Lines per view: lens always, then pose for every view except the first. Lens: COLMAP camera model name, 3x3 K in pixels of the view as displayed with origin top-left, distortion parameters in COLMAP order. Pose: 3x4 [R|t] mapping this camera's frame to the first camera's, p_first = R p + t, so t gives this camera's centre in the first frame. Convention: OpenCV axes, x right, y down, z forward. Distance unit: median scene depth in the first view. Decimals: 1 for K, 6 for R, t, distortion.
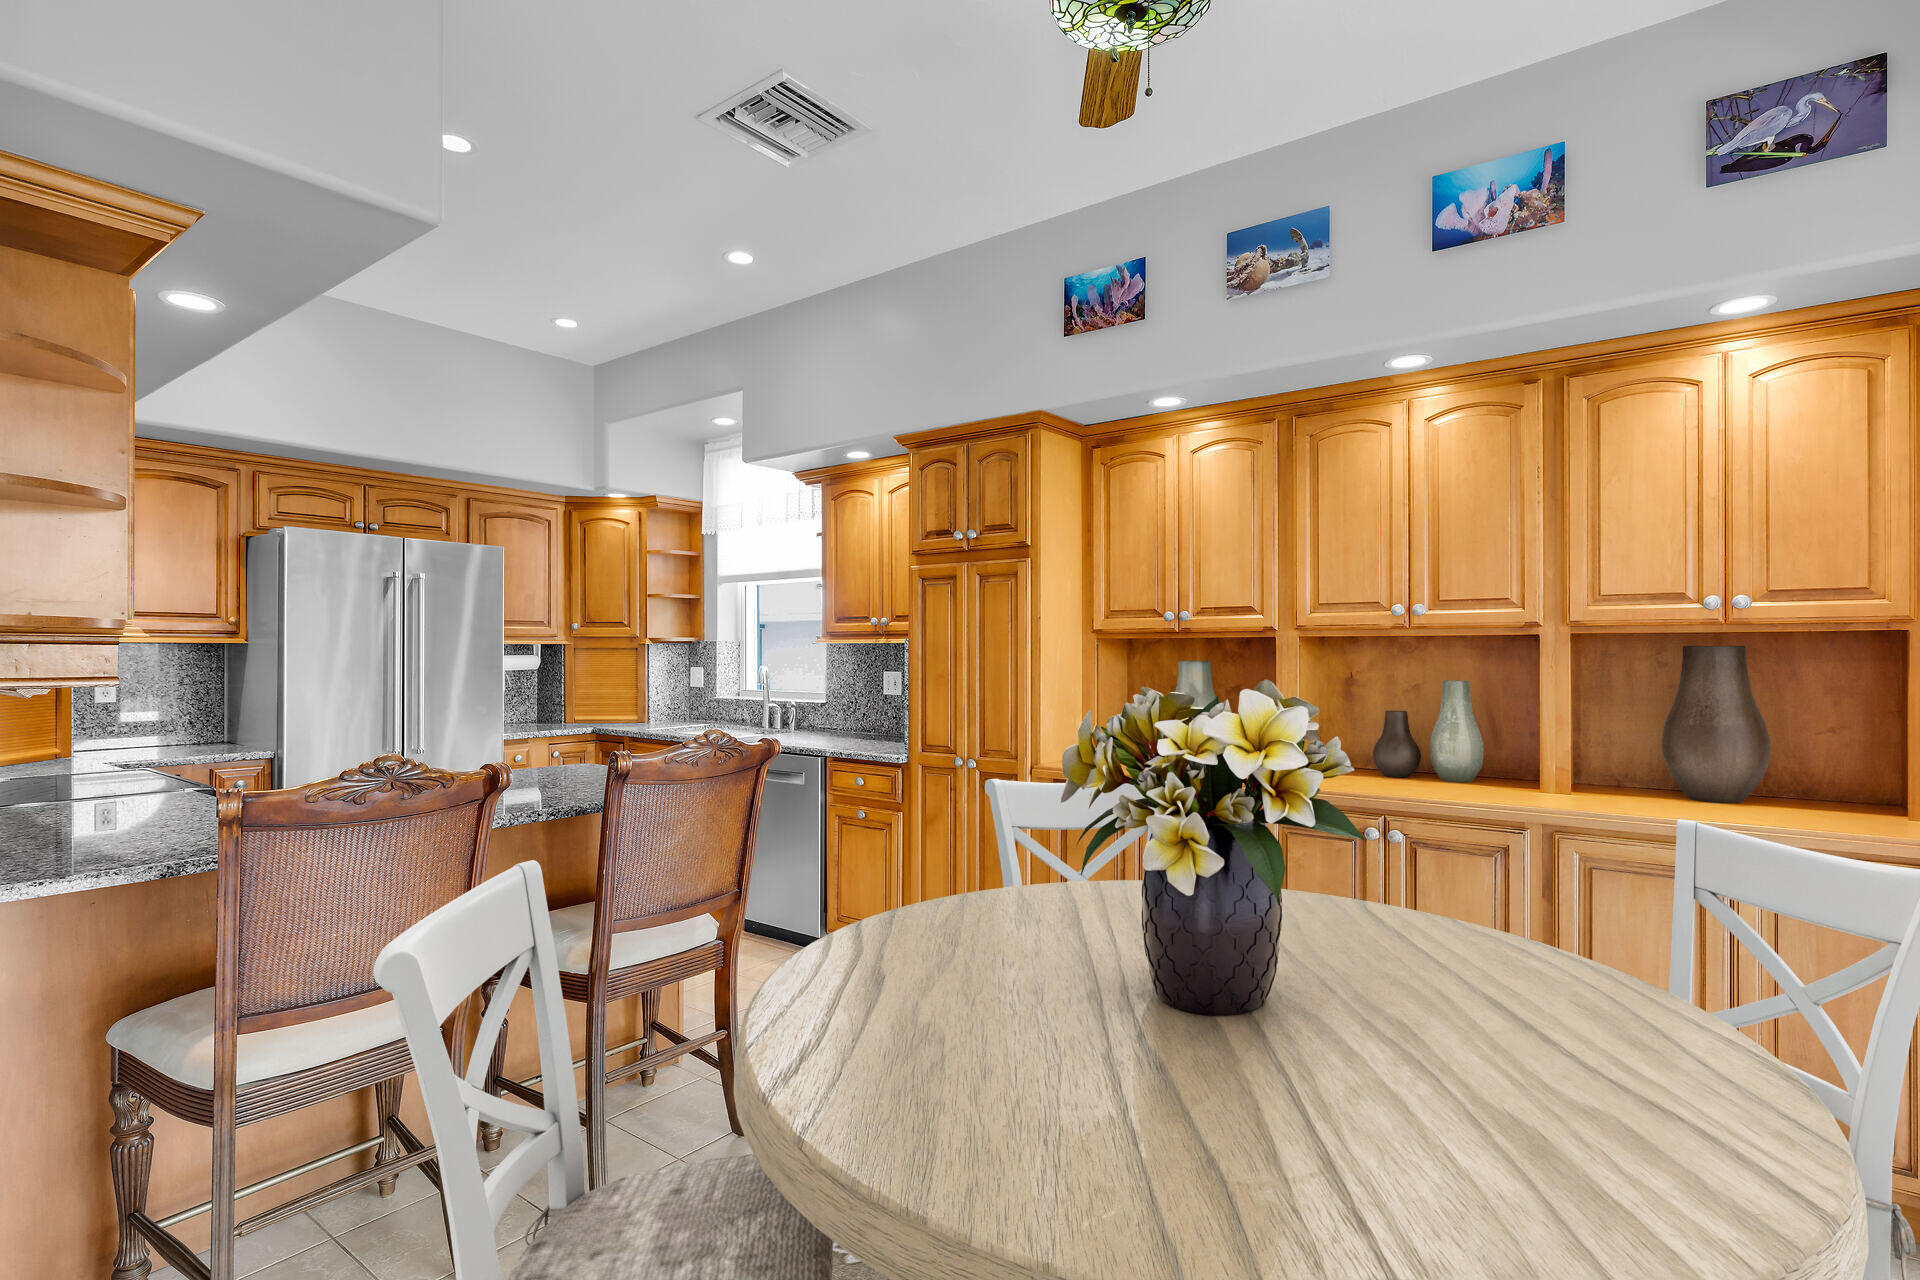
lens RADIAL K [[930.8, 0, 955.4], [0, 930.8, 639.3], [0, 0, 1]] dist [0.003791, 0.000346]
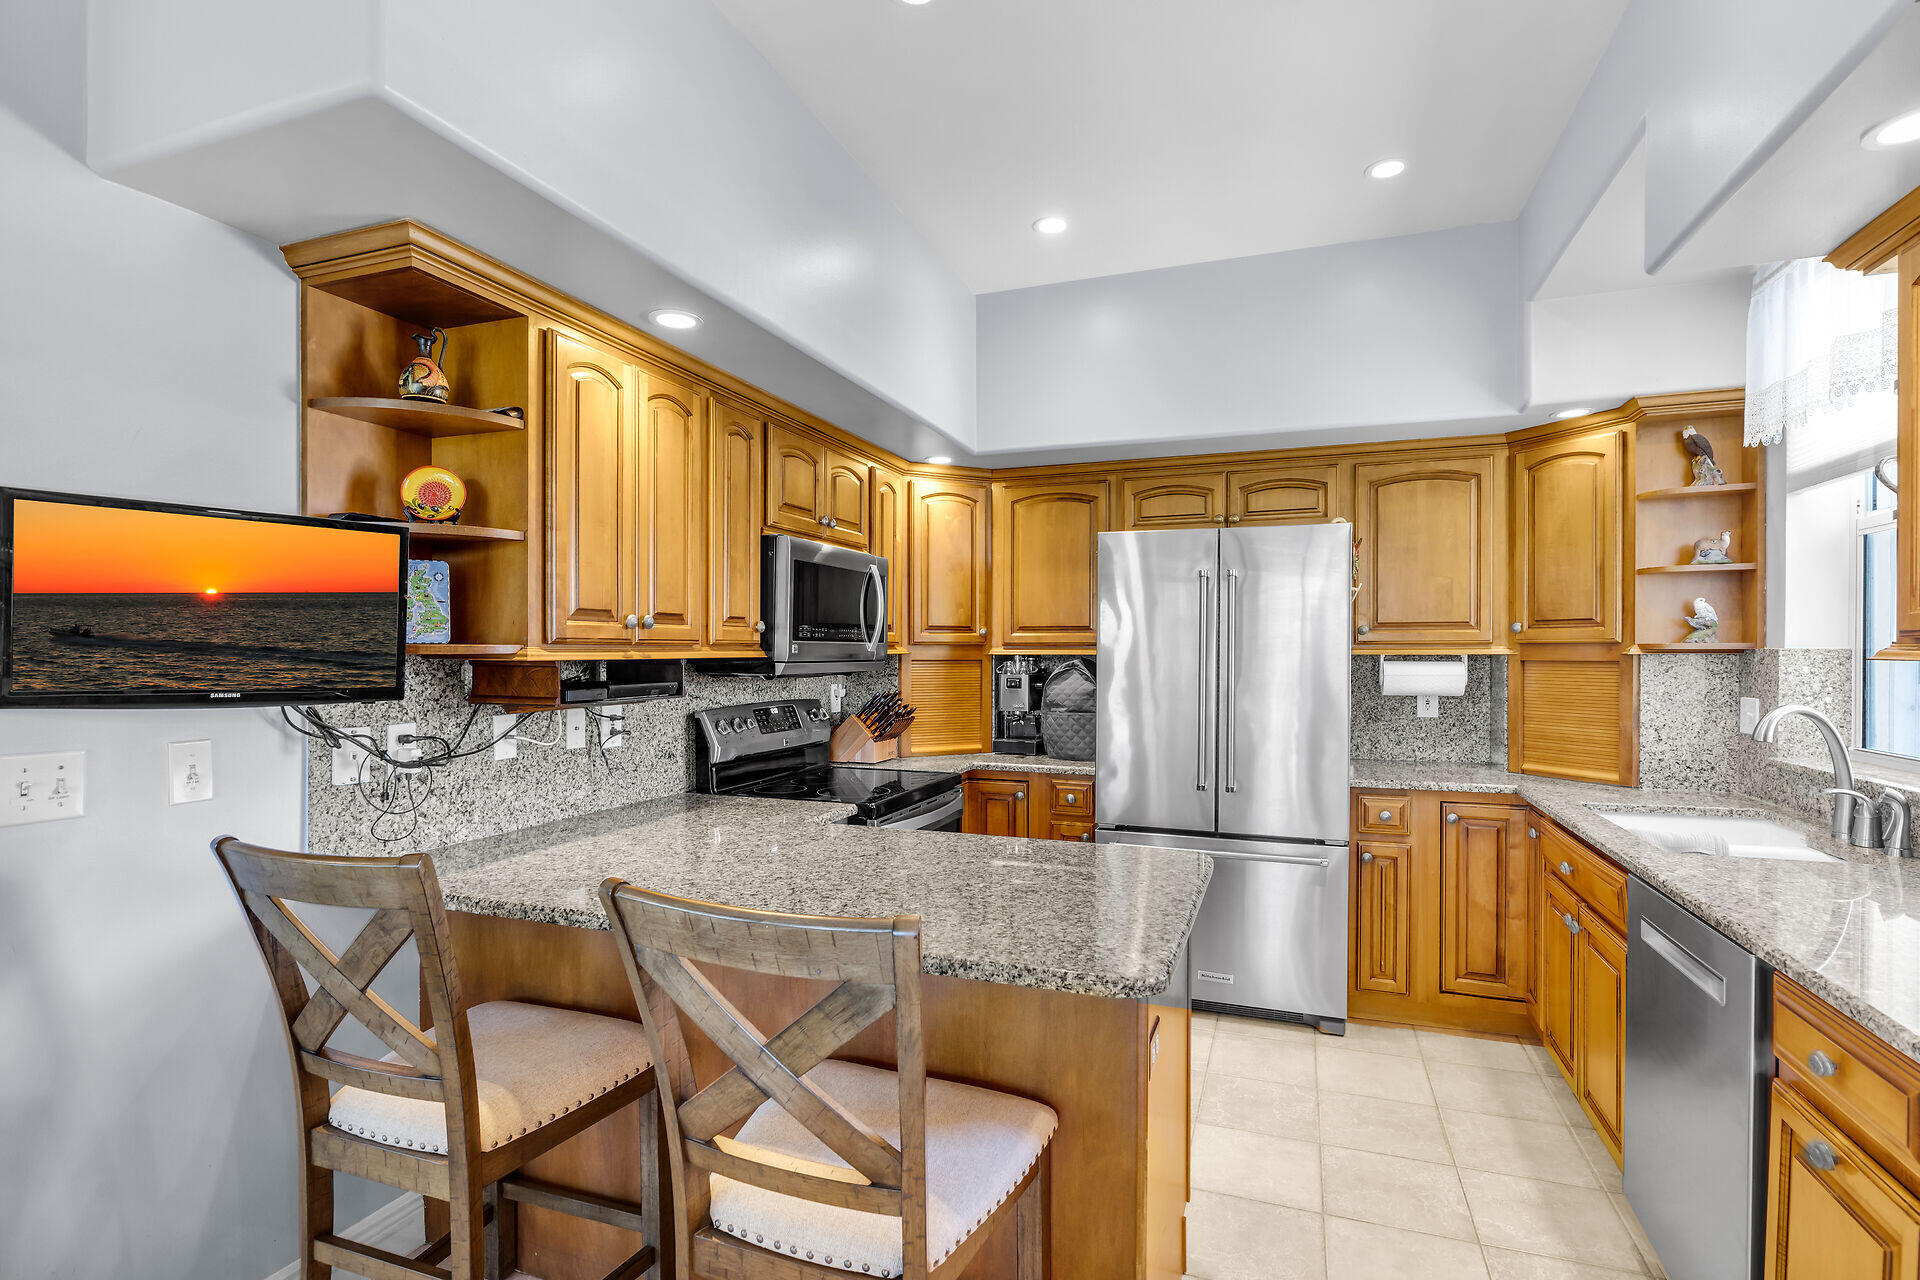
lens RADIAL K [[930.8, 0, 958.5], [0, 930.8, 654.1], [0, 0, 1]] dist [0.003791, 0.000346]
pose [[0.305980, -0.000501, -0.952038, 0.100541], [0.007896, 0.999967, 0.002011, 0.000297], [0.952005, -0.008132, 0.305974, 0.424997]]
